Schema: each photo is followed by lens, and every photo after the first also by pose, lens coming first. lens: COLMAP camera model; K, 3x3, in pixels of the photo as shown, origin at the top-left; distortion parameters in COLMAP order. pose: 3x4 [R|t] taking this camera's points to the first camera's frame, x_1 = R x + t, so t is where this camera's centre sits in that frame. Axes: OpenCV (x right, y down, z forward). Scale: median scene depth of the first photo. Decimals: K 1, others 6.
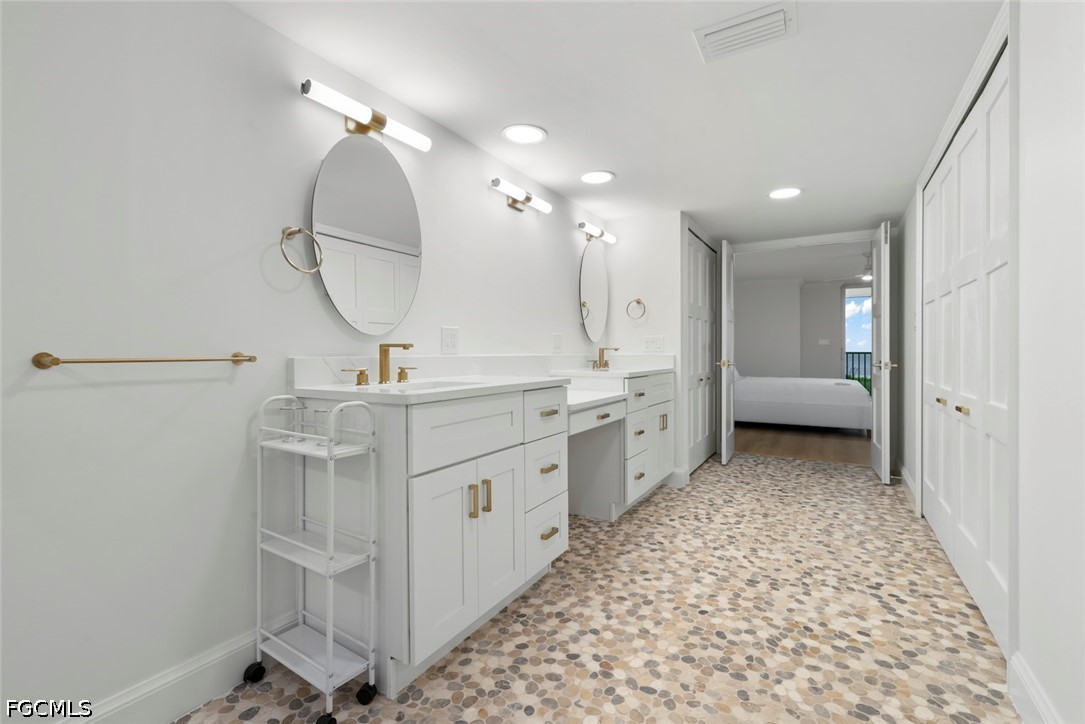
lens RADIAL K [[481.1, 0, 540.4], [0, 481.1, 355.1], [0, 0, 1]] dist [0.001736, -0.000905]
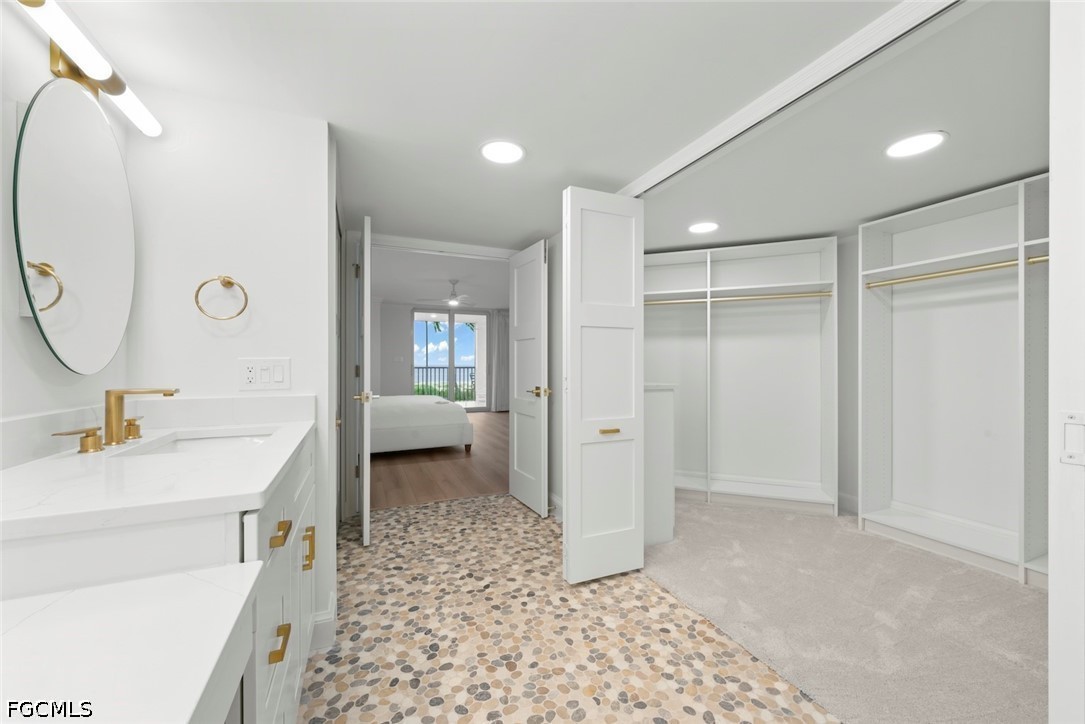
lens RADIAL K [[403.4, 0, 533.4], [0, 403.4, 362.5], [0, 0, 1]] dist [-0.000253, 0.000496]
pose [[0.578410, 0.000687, 0.815746, 0.067426], [0.006451, 0.999965, -0.005417, -0.035561], [-0.815720, 0.008396, 0.578385, 0.621655]]
